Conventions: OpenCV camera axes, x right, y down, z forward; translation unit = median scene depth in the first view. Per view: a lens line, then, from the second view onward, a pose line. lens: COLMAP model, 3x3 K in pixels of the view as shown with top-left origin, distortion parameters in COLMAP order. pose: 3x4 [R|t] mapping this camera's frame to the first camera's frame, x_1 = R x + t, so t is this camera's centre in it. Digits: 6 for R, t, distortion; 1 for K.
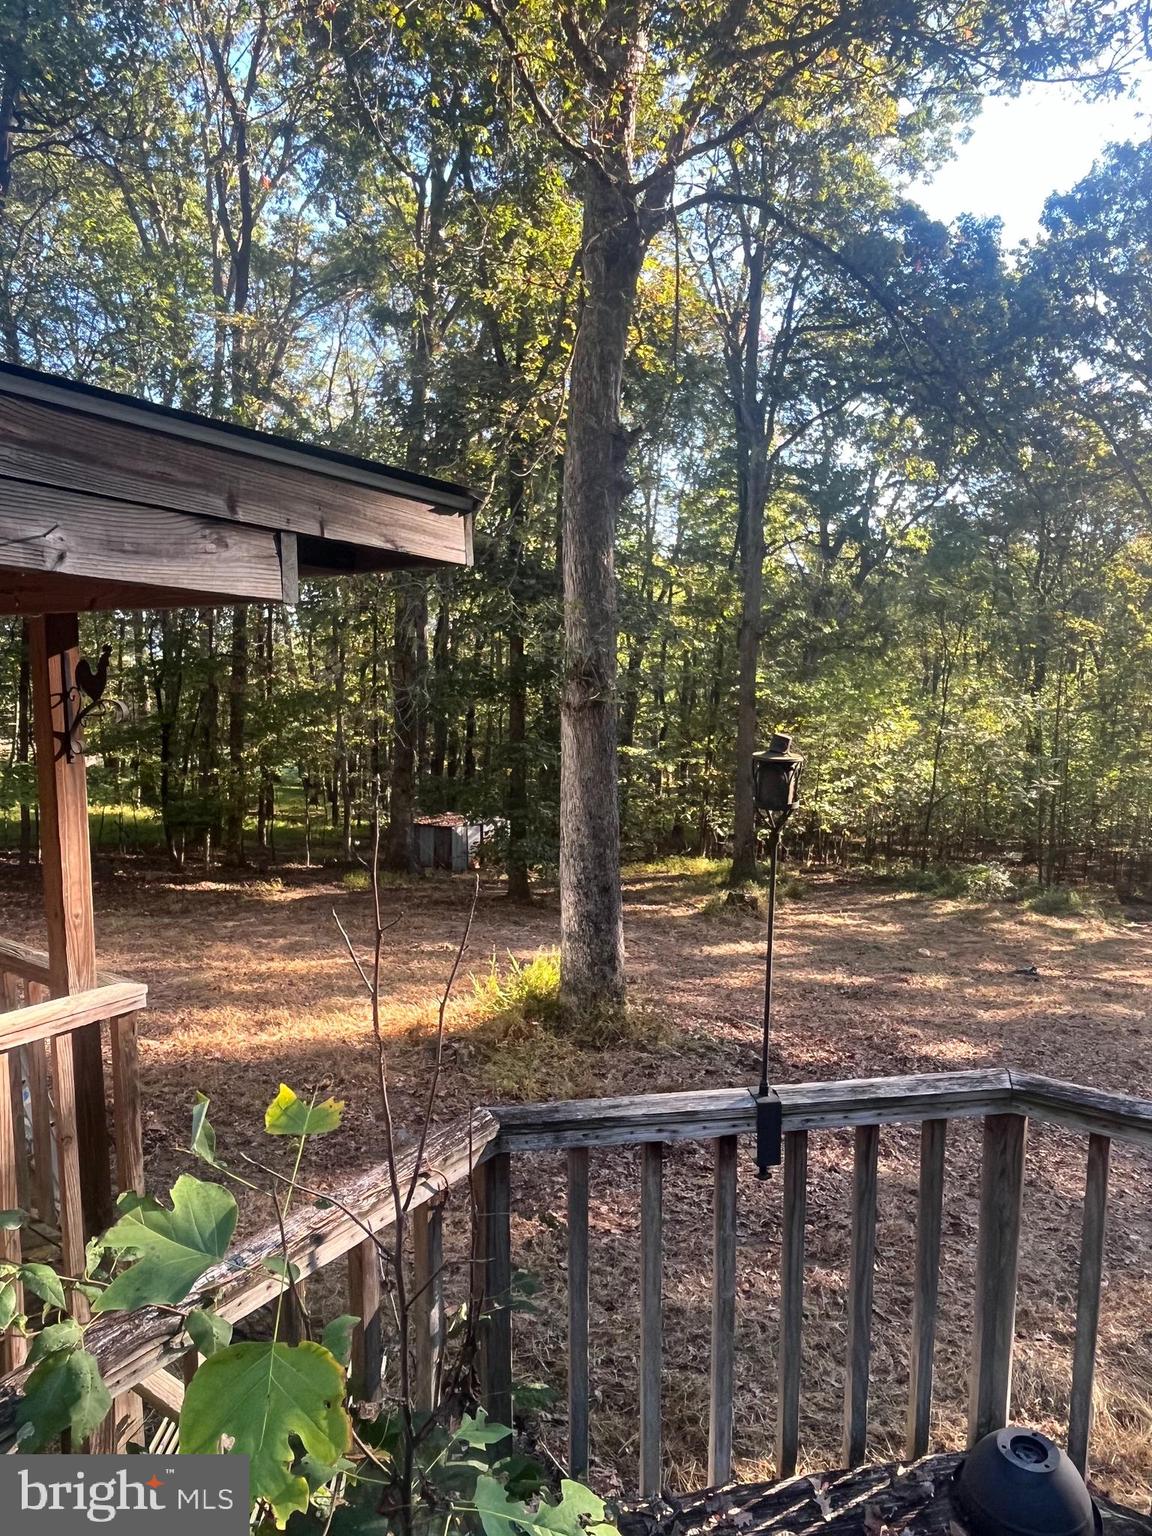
lens RADIAL K [[1028.4, 0, 569.8], [0, 1028.4, 773.0], [0, 0, 1]] dist [-0.002725, -0.005520]
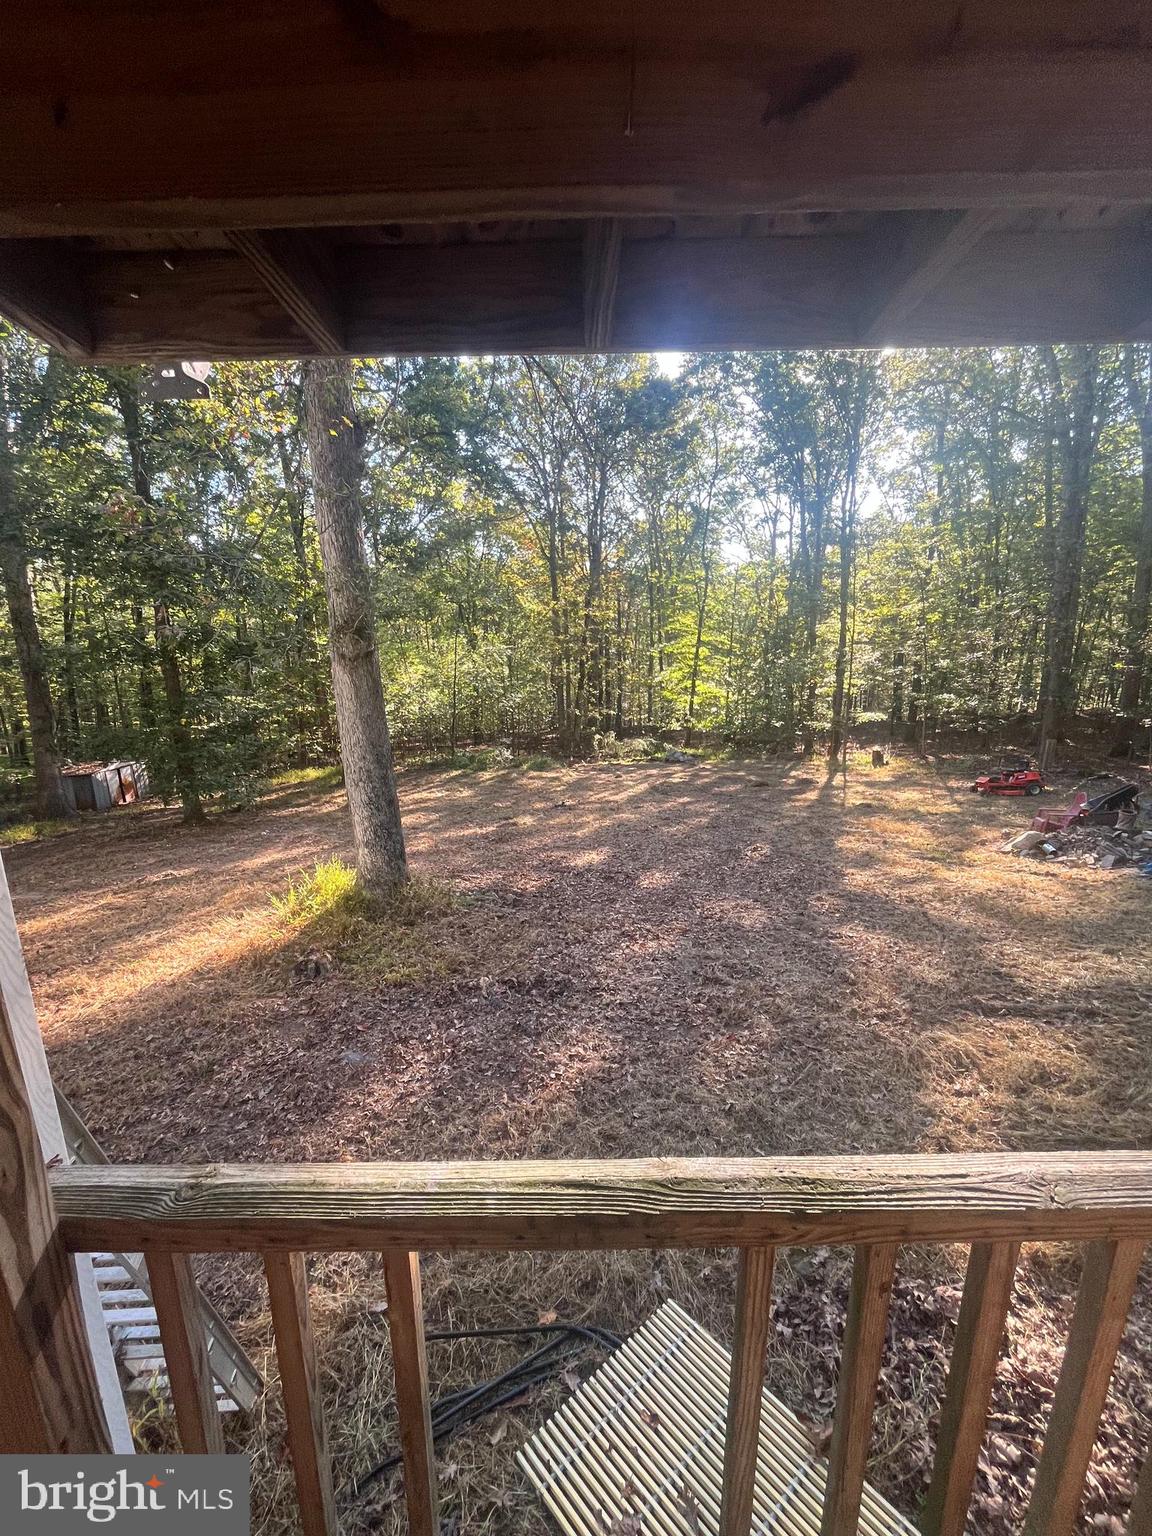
lens RADIAL K [[620.9, 0, 569.3], [0, 620.9, 768.4], [0, 0, 1]] dist [-0.002616, -0.000075]
pose [[0.807431, -0.148585, 0.570944, -0.075943], [0.085940, 0.987065, 0.135341, -0.004145], [-0.583669, -0.060211, 0.809756, 0.088576]]
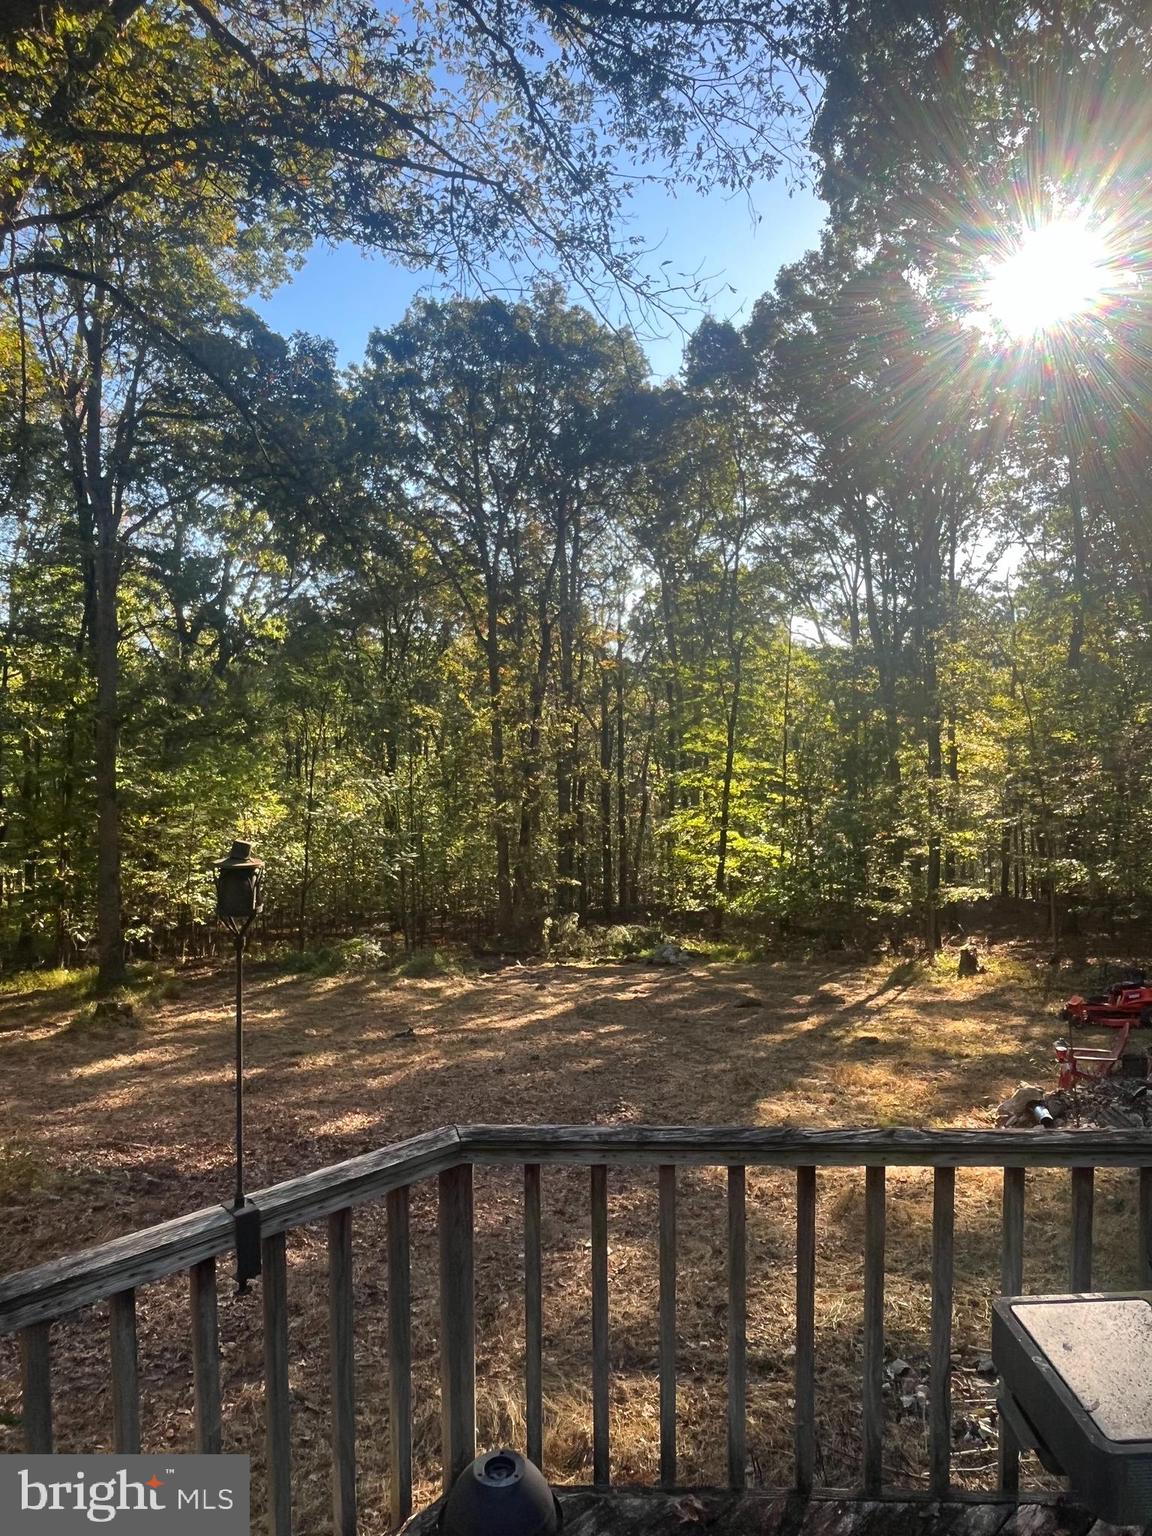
lens RADIAL K [[1028.4, 0, 570.2], [0, 1028.4, 772.0], [0, 0, 1]] dist [-0.002725, -0.005520]
pose [[0.824264, -0.031687, 0.565318, -0.006038], [0.078479, 0.995189, -0.058646, -0.001266], [-0.560740, 0.092705, 0.822786, -0.001852]]
